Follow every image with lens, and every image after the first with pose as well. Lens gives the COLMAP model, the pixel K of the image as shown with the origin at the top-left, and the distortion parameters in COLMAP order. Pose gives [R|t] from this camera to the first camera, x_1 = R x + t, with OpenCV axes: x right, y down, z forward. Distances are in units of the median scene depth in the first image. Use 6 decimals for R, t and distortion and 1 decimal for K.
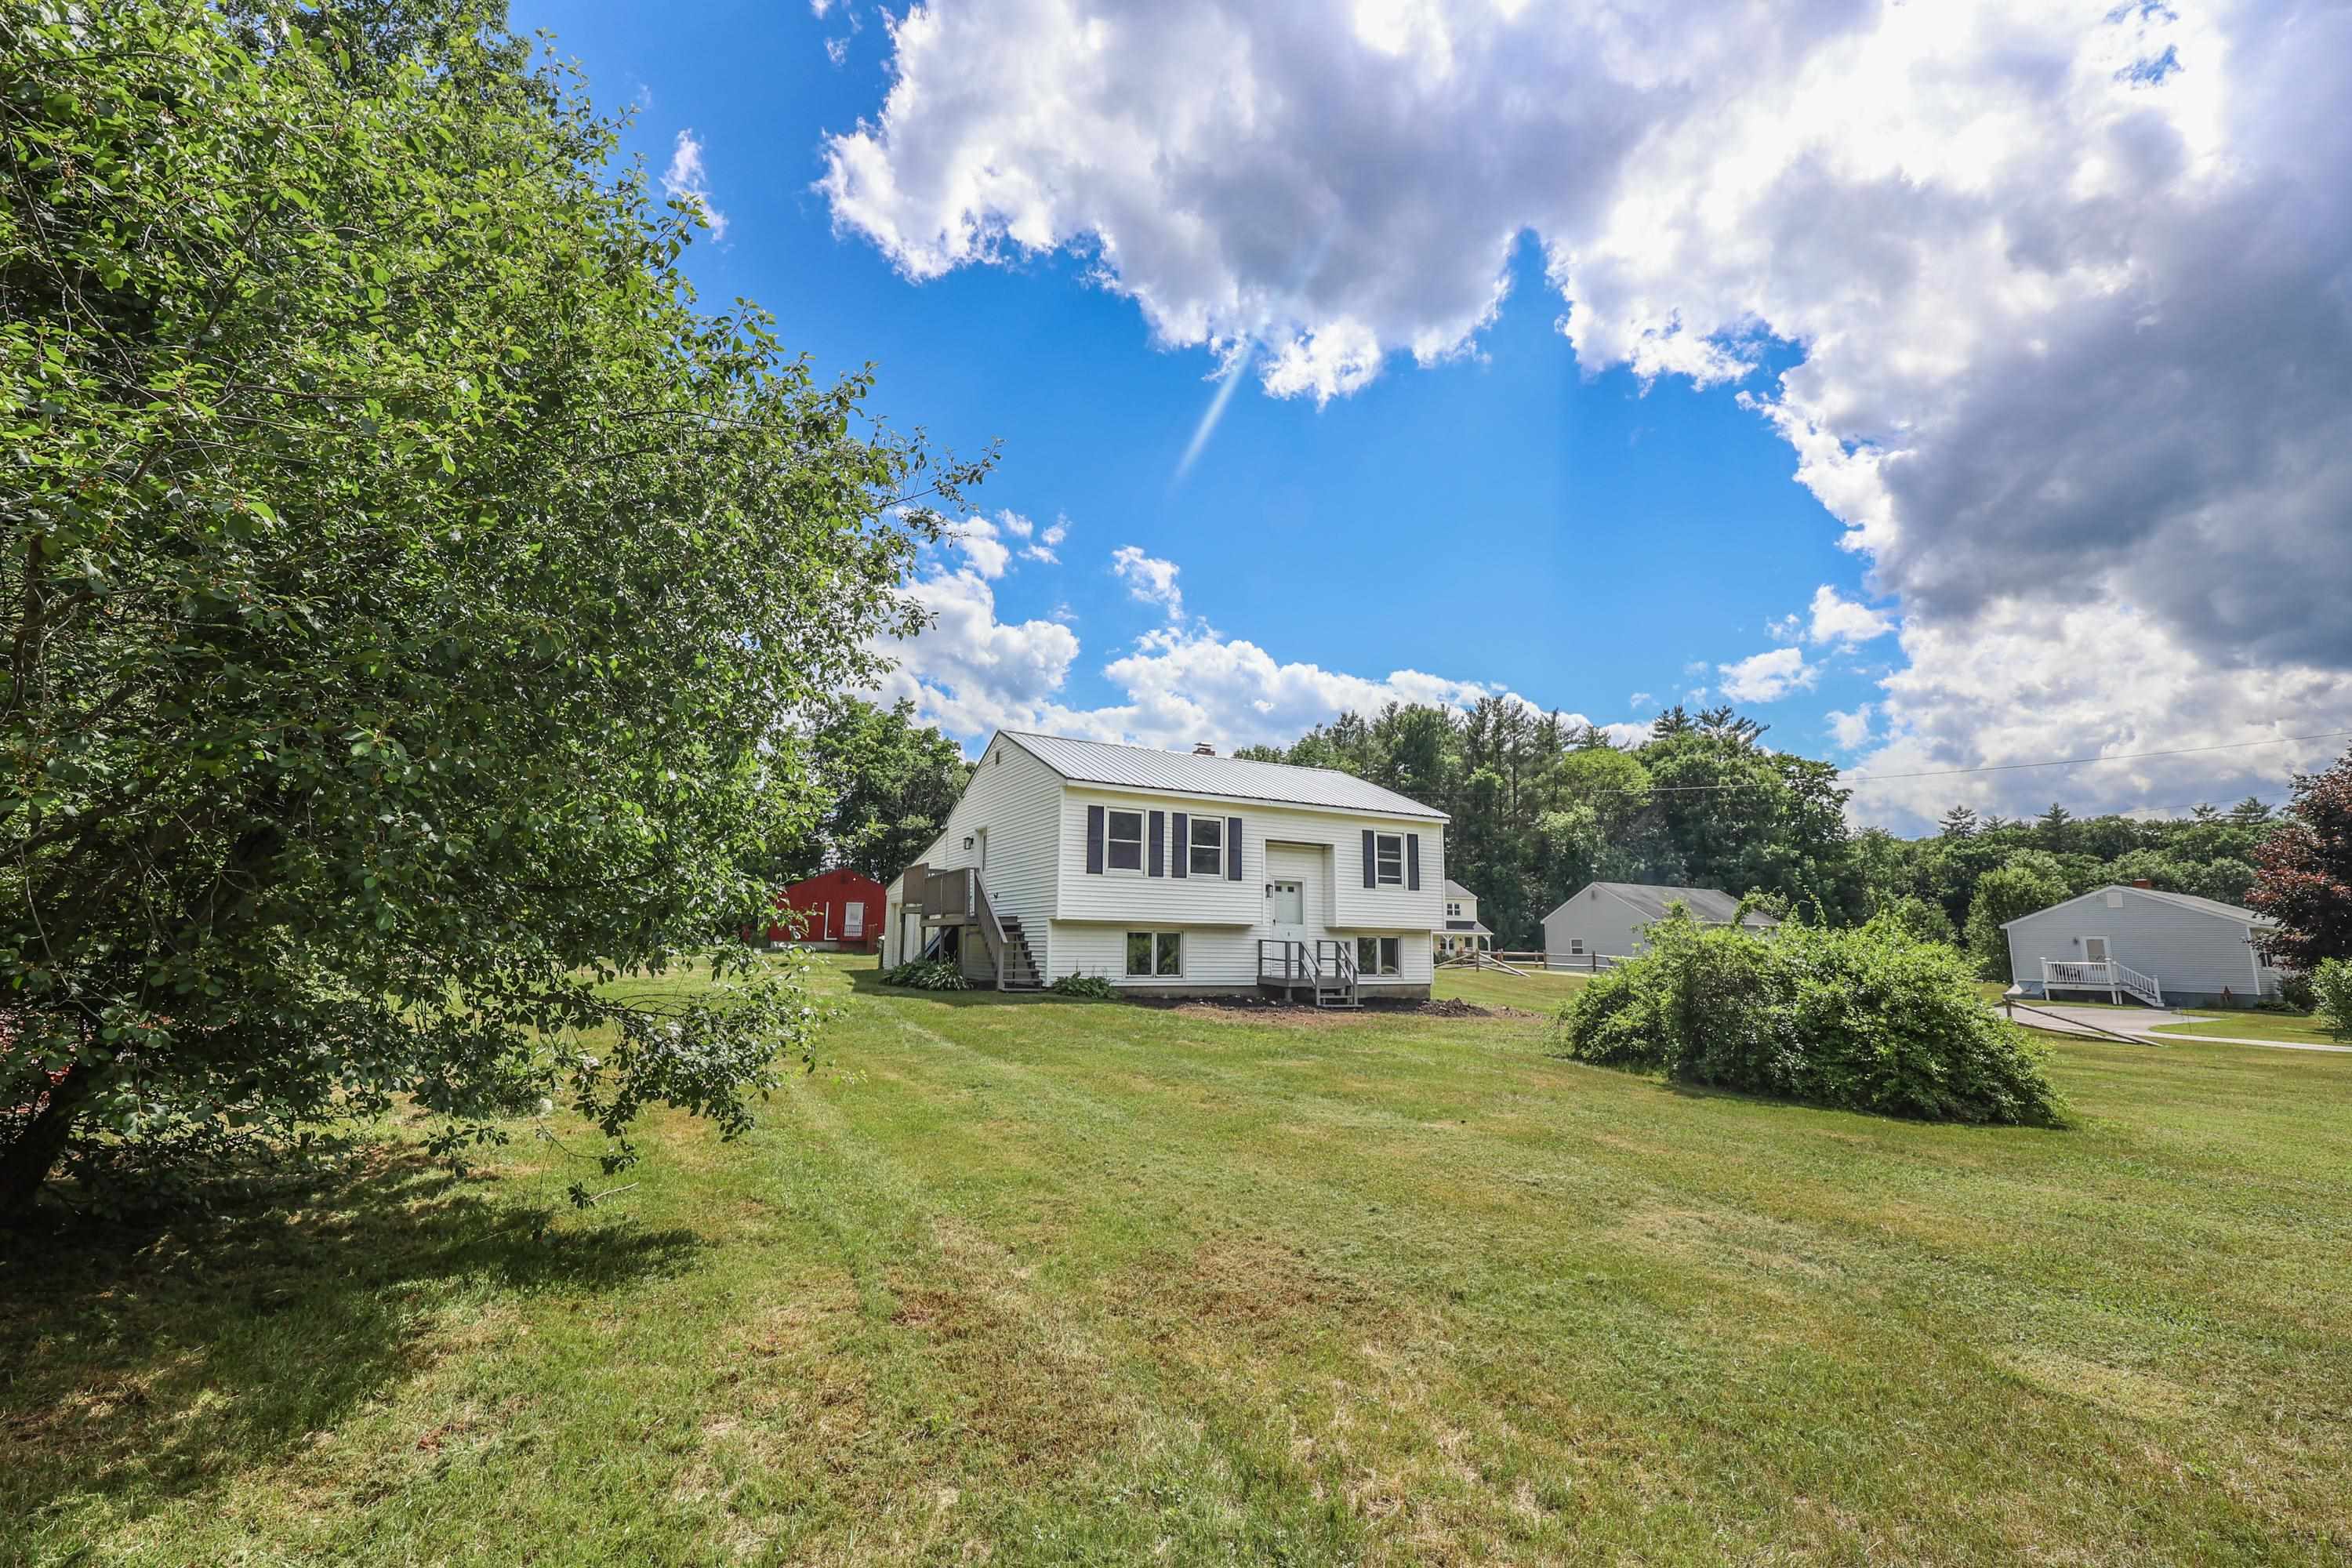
lens RADIAL K [[977.6, 0, 1186.9], [0, 977.6, 778.9], [0, 0, 1]] dist [0.002037, -0.000154]
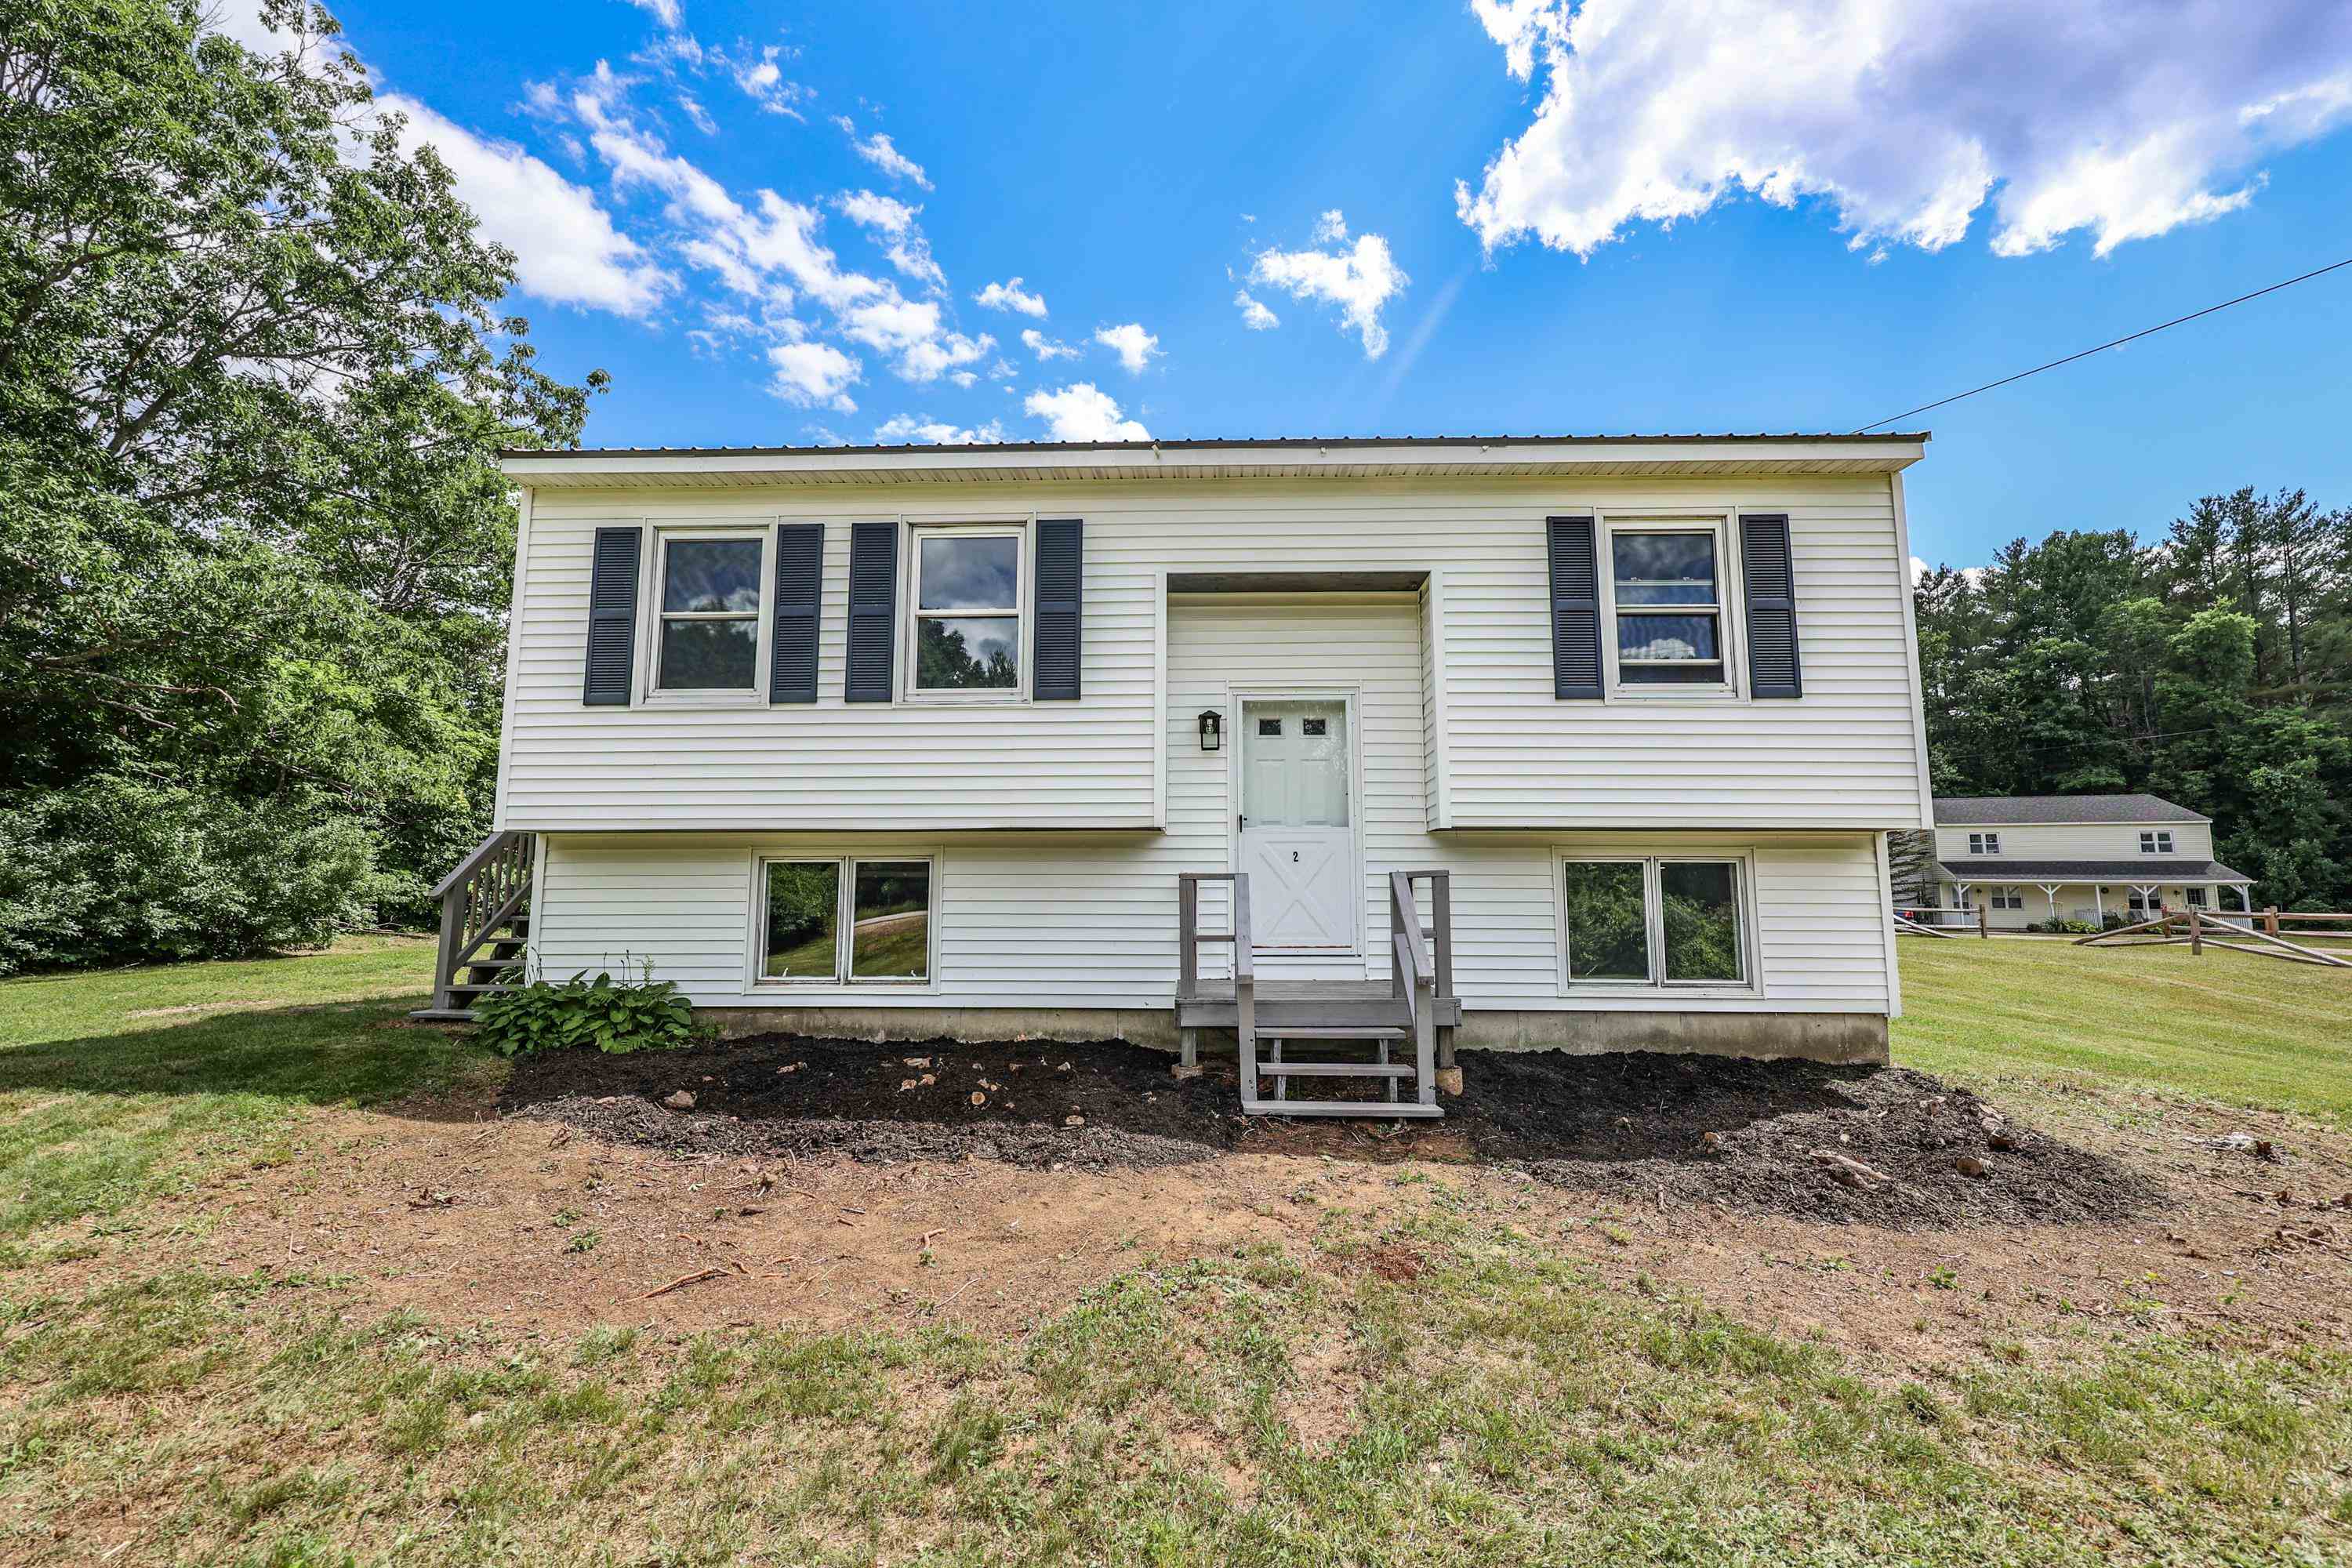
lens RADIAL K [[977.6, 0, 1186.9], [0, 977.6, 778.9], [0, 0, 1]] dist [0.002037, -0.000154]
pose [[0.858517, -0.088338, -0.505119, 0.237397], [0.100610, 0.994921, -0.002998, 0.127606], [0.502818, -0.048246, 0.863045, 0.688051]]
